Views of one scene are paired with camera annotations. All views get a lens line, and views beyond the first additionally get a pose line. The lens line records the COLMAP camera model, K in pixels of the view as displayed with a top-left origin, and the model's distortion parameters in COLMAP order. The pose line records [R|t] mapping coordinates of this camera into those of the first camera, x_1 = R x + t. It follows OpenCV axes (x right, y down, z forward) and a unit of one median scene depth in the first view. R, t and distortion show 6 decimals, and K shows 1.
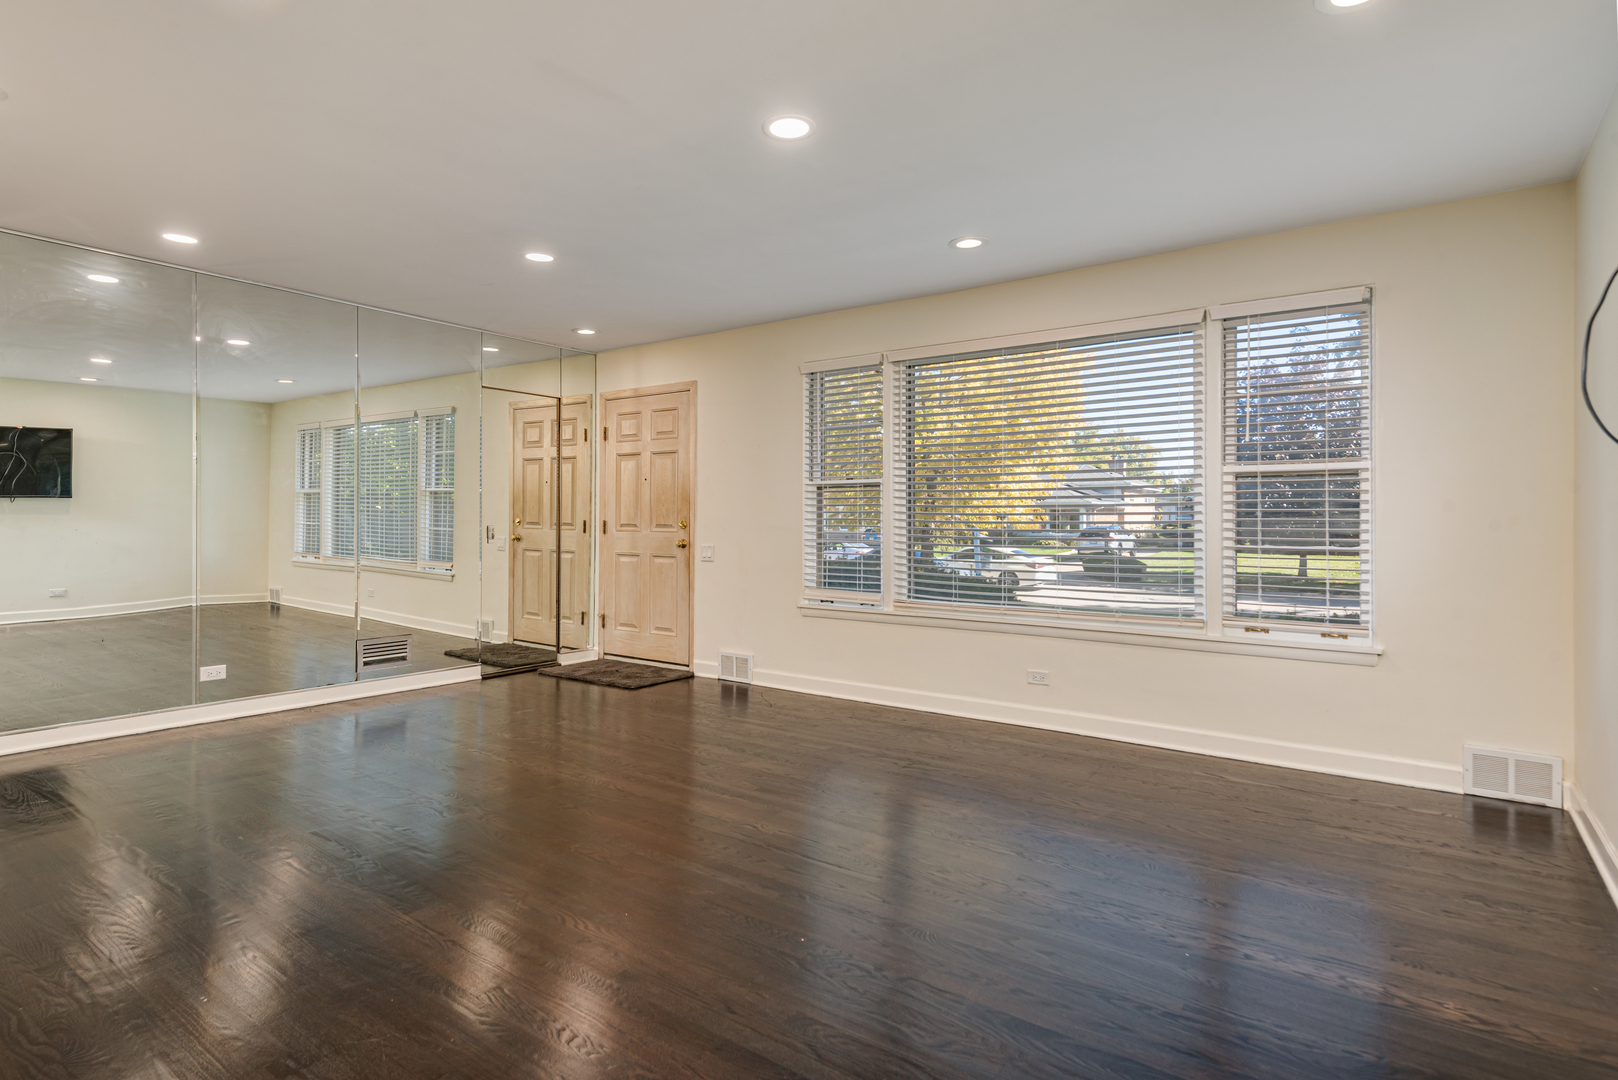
lens RADIAL K [[755.1, 0, 814.7], [0, 755.1, 519.6], [0, 0, 1]] dist [0.014862, -0.002288]
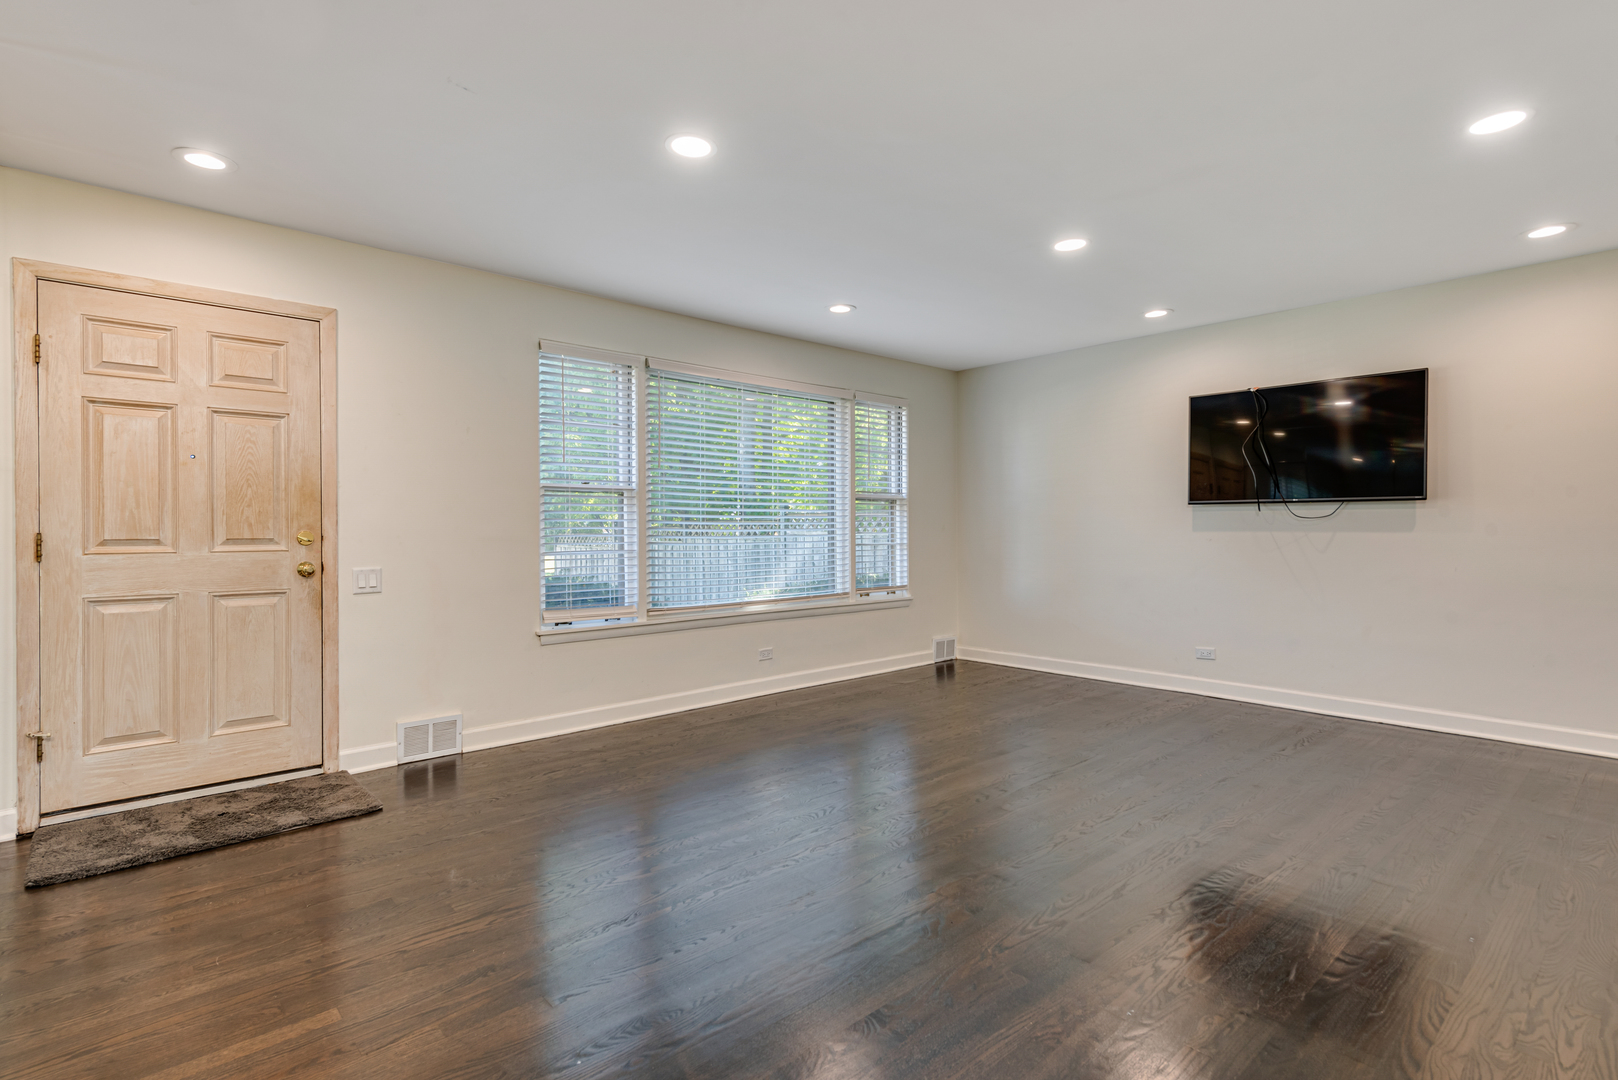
lens RADIAL K [[755.1, 0, 815.7], [0, 755.1, 533.8], [0, 0, 1]] dist [0.014862, -0.002288]
pose [[0.261742, -0.008053, 0.965104, -0.654809], [0.007050, 0.999954, 0.006432, 0.002143], [-0.965112, 0.005121, 0.261787, 0.440995]]
